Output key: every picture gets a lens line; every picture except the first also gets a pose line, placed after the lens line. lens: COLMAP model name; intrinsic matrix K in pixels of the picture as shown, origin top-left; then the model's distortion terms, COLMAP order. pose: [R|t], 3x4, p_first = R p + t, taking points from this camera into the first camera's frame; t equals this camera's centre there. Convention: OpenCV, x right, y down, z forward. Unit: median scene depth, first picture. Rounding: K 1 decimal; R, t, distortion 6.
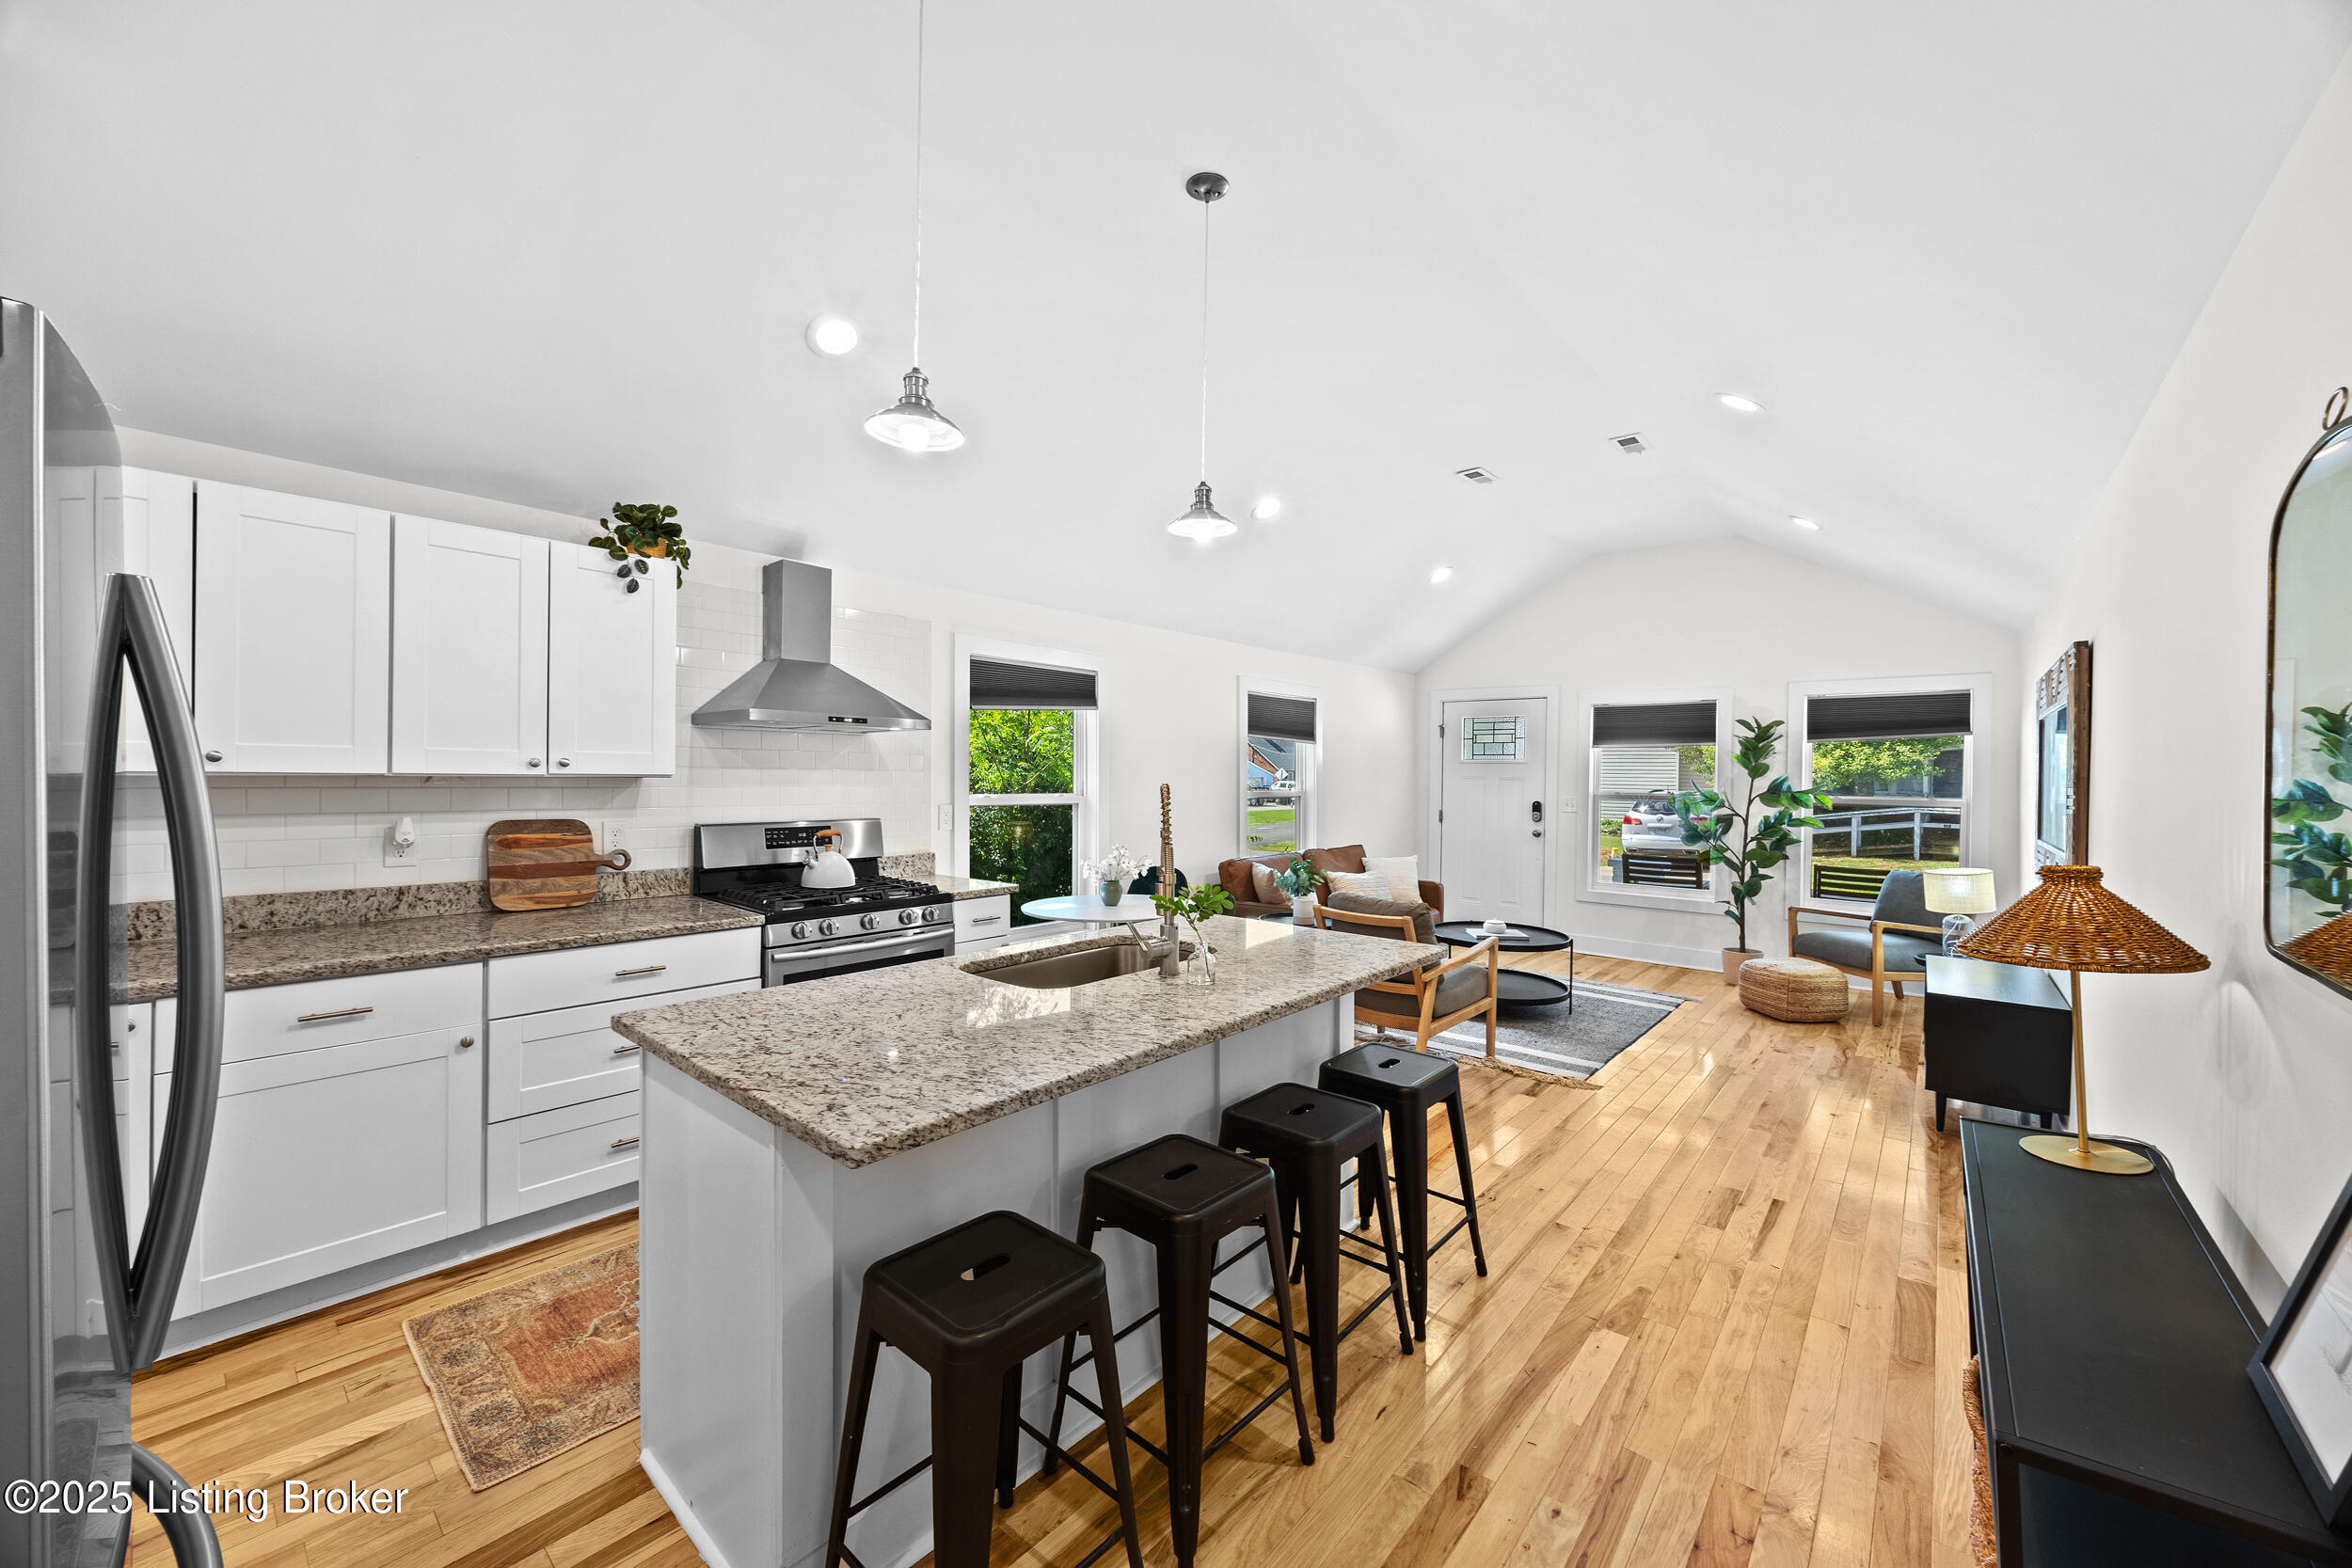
lens RADIAL K [[894.9, 0, 1206.5], [0, 894.9, 779.8], [0, 0, 1]] dist [-0.002833, -0.000349]
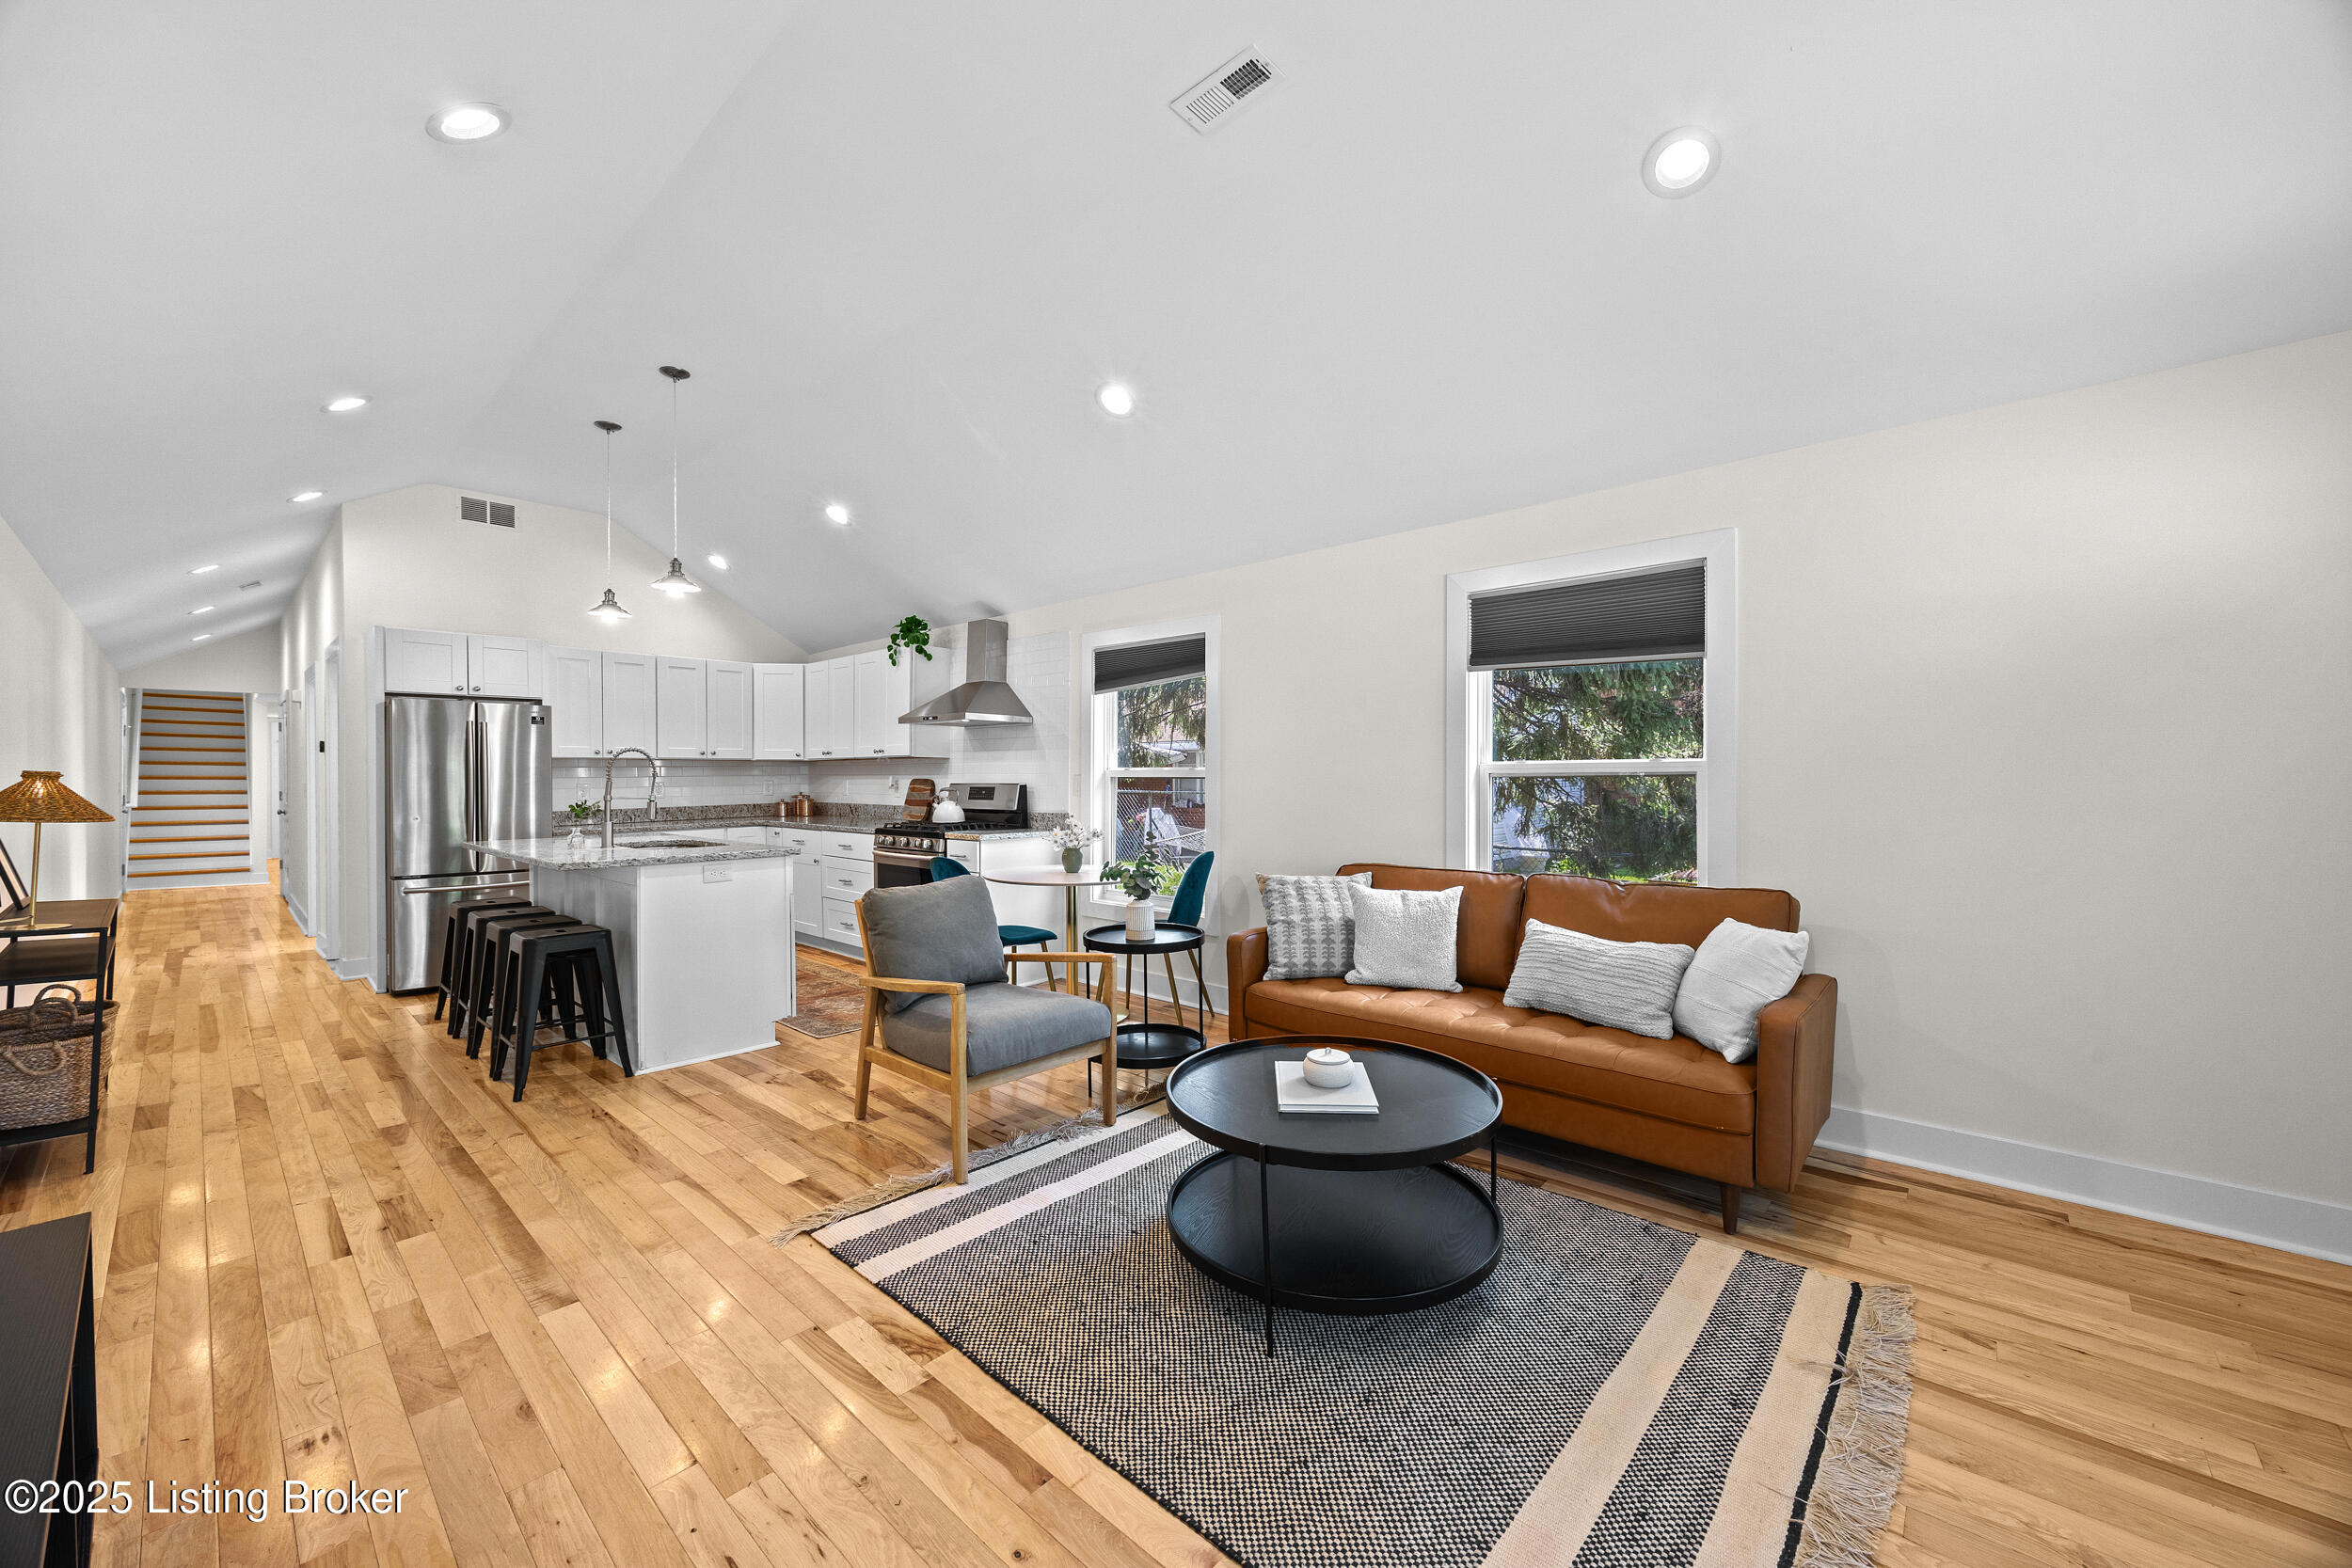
lens RADIAL K [[894.9, 0, 1169.6], [0, 894.9, 786.3], [0, 0, 1]] dist [-0.002833, -0.000349]
pose [[-0.048556, 0.003113, -0.998816, 0.651647], [-0.001214, 0.999994, 0.003176, 0.027392], [0.998820, 0.001367, -0.048551, 0.828902]]
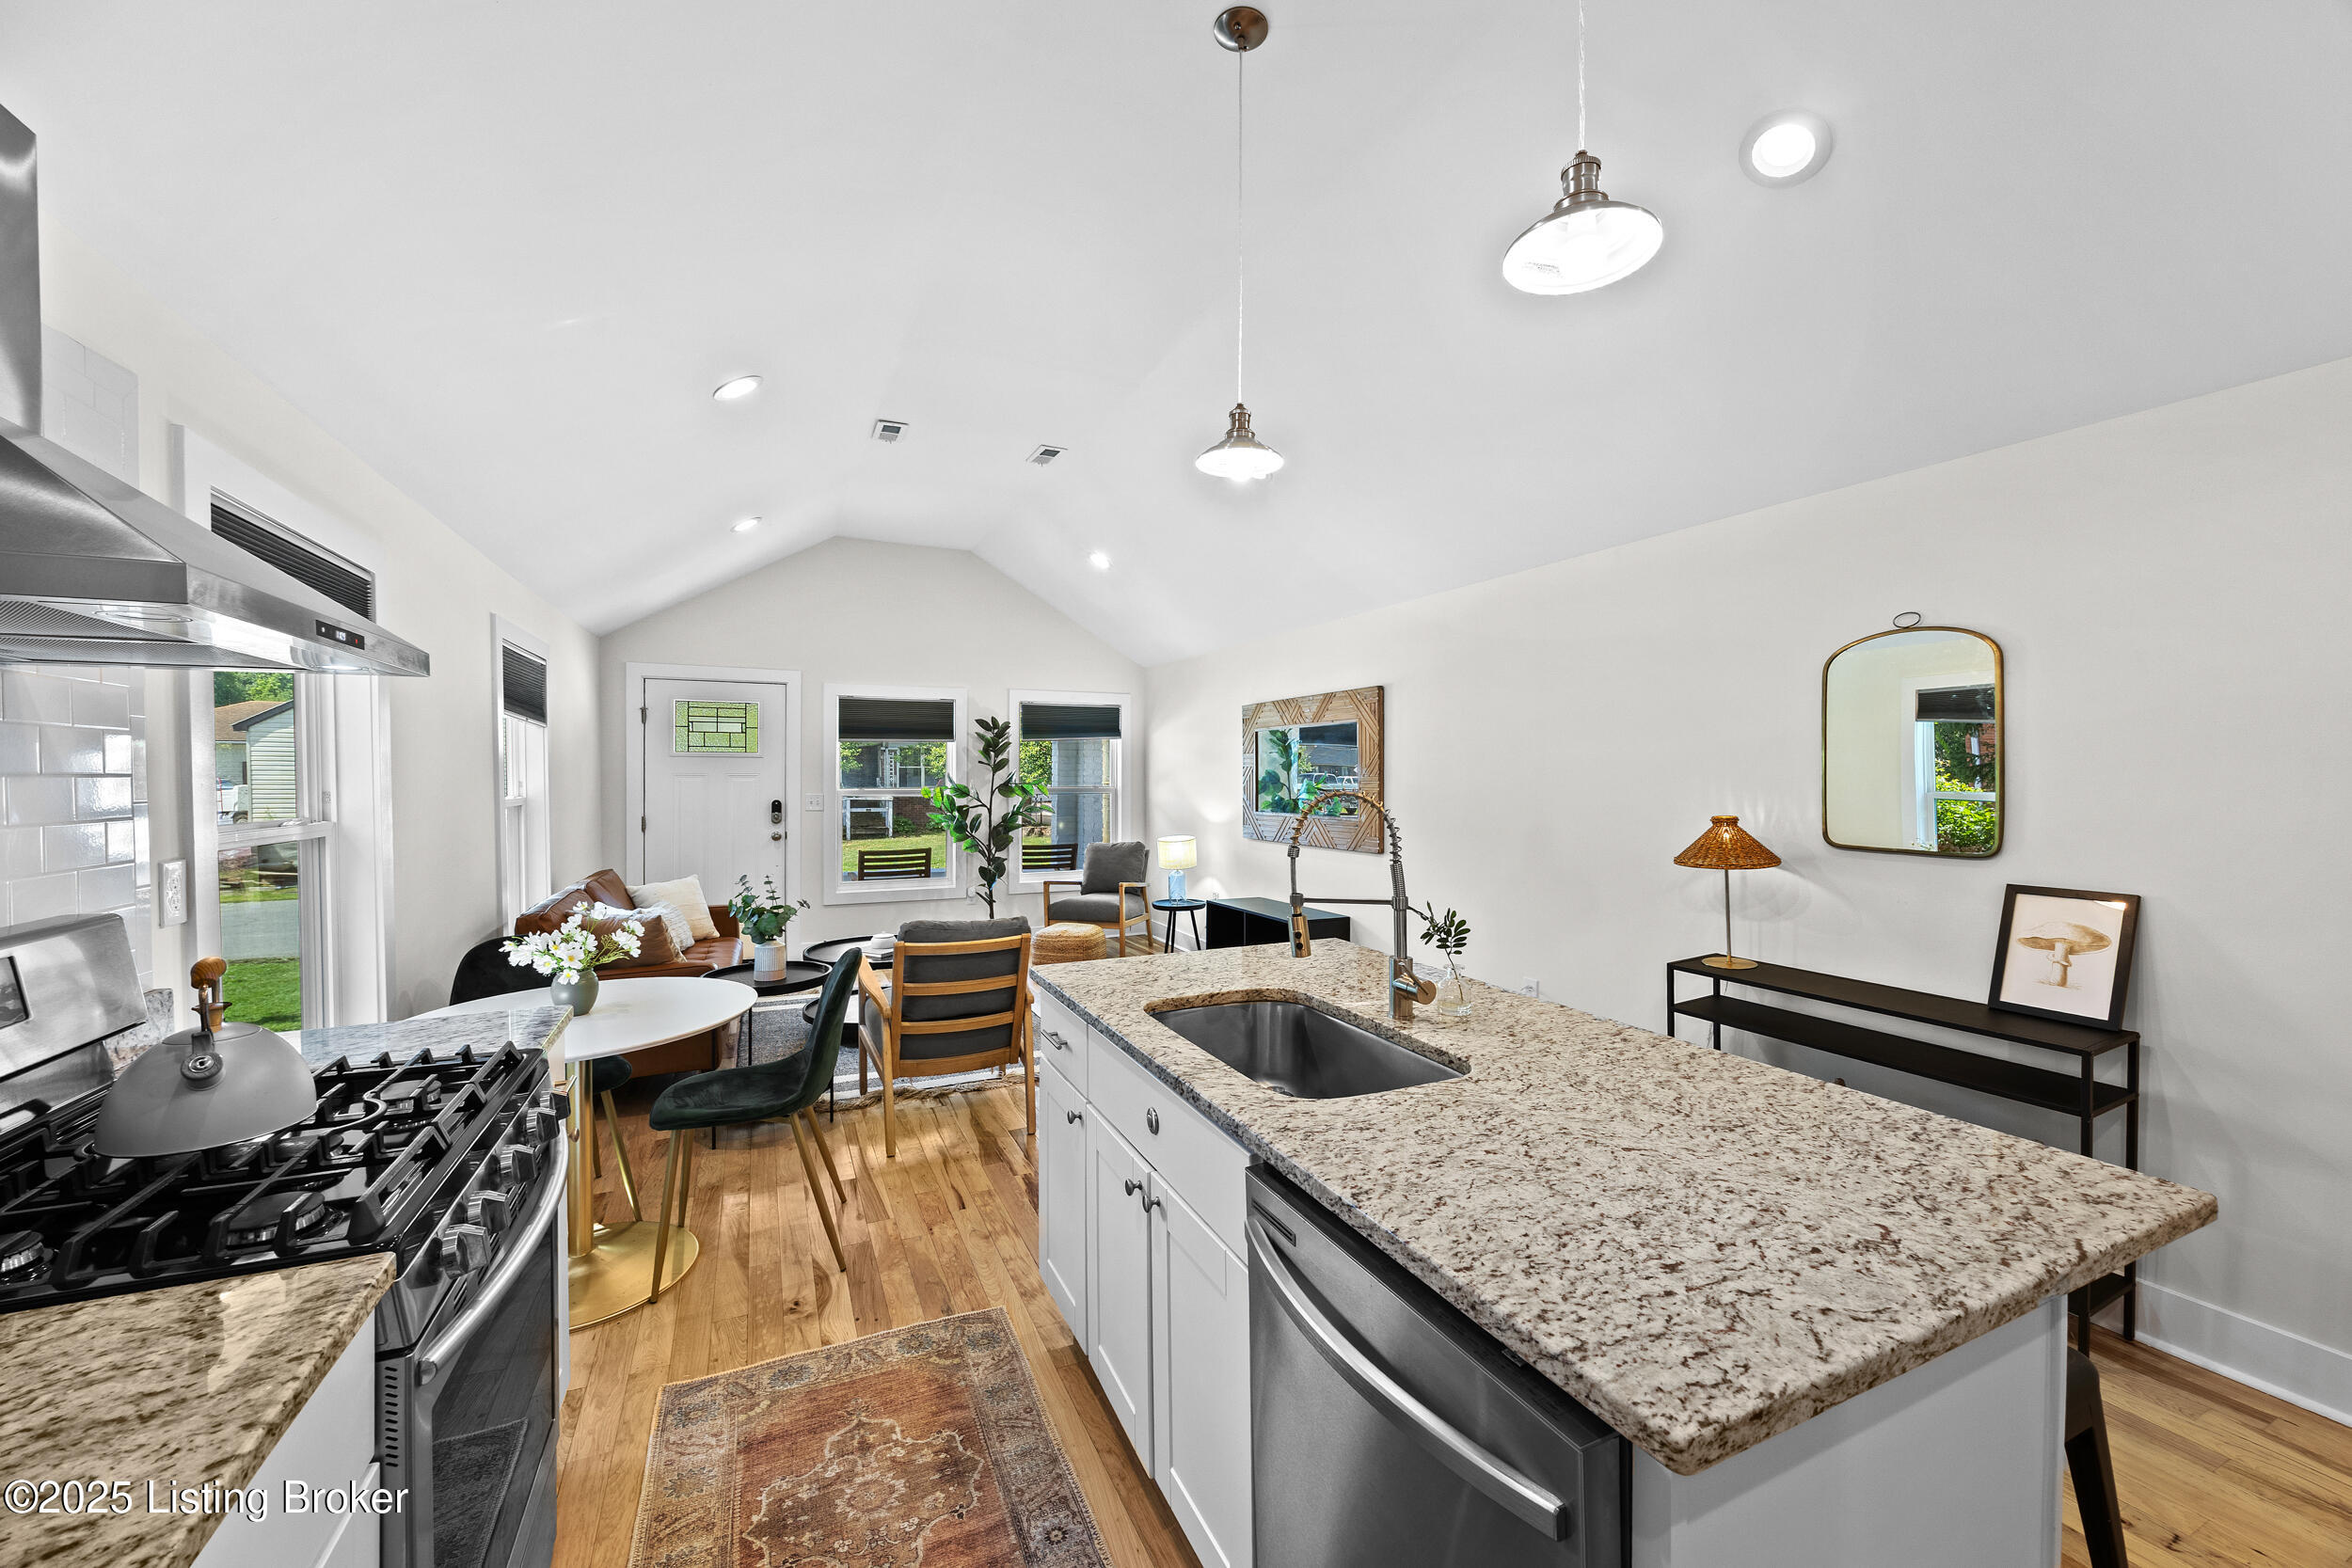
lens RADIAL K [[894.9, 0, 1191.4], [0, 894.9, 789.0], [0, 0, 1]] dist [-0.002833, -0.000349]
pose [[0.422398, -0.024094, 0.906090, -0.312678], [0.007594, 0.999706, 0.023043, -0.005175], [-0.906379, -0.002852, 0.422456, 0.297693]]
